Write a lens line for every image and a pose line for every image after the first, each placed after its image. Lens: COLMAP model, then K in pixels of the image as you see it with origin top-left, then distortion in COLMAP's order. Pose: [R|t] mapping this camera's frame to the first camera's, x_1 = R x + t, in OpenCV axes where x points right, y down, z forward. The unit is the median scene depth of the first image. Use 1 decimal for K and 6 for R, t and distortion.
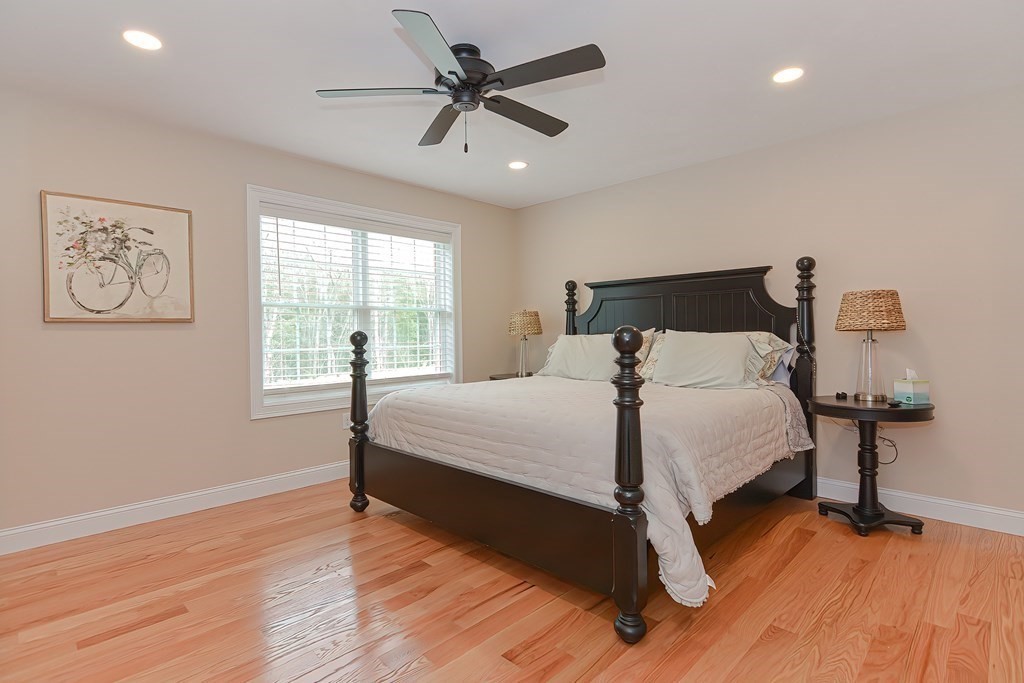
lens RADIAL K [[501.8, 0, 512.0], [0, 501.8, 341.5], [0, 0, 1]] dist [0.000011, -0.000128]
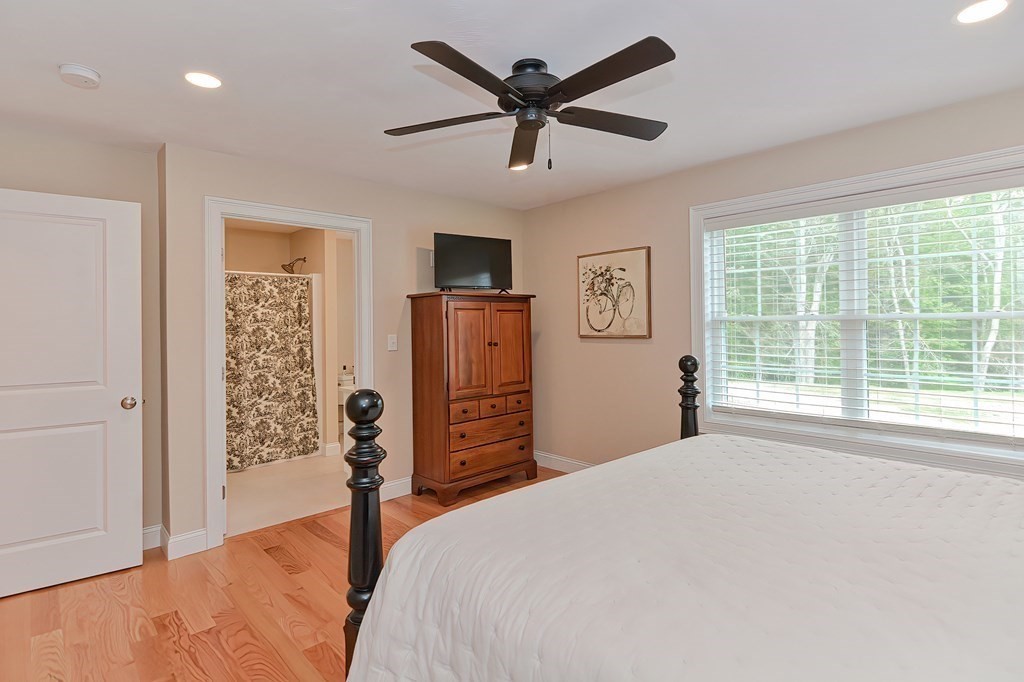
lens RADIAL K [[502.1, 0, 513.1], [0, 502.1, 321.4], [0, 0, 1]] dist [-0.000441, -0.000076]
pose [[-0.027640, 0.005957, -0.999600, 0.639533], [-0.002797, 0.999978, 0.006037, -0.093390], [0.999614, 0.002963, -0.027623, 0.776626]]
